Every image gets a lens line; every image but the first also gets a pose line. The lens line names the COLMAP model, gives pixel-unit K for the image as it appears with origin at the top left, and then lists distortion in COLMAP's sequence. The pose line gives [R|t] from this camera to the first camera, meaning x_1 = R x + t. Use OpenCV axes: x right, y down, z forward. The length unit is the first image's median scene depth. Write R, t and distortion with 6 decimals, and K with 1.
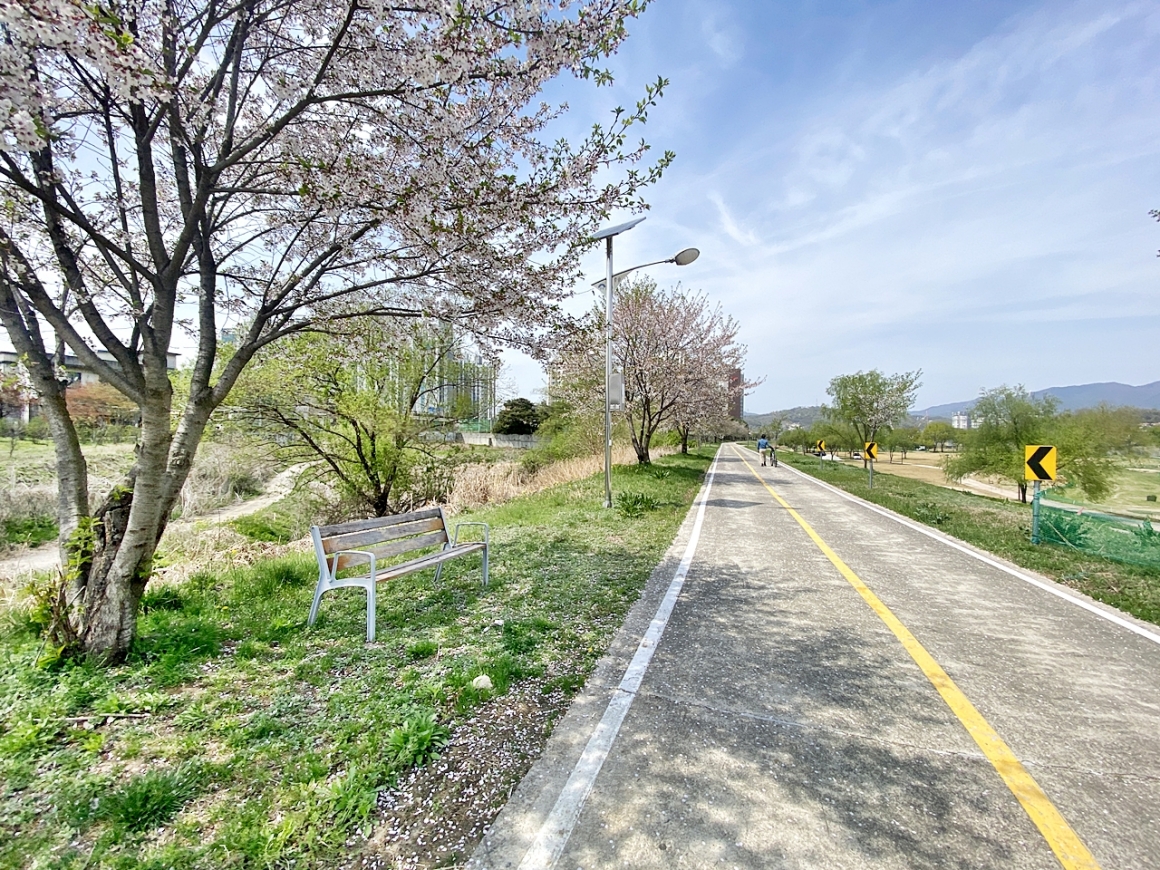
lens RADIAL K [[466.0, 0, 580.0], [0, 466.0, 435.0], [0, 0, 1]] dist [0.024867, -0.022622]
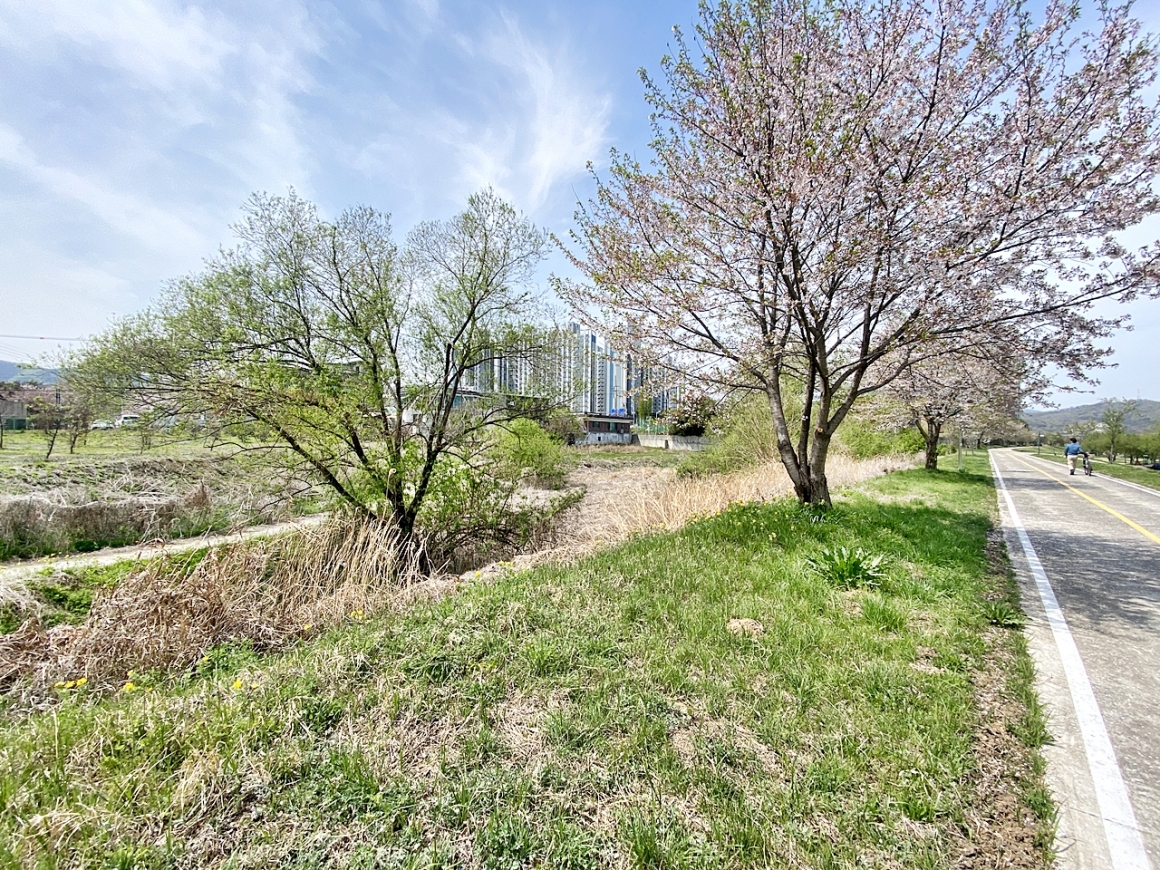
lens RADIAL K [[466.0, 0, 580.0], [0, 466.0, 435.0], [0, 0, 1]] dist [0.024867, -0.022622]
pose [[0.914908, 0.003468, -0.403648, 0.191221], [-0.005026, 0.999983, -0.002801, 0.006356], [0.403632, 0.004591, 0.914910, 0.925719]]
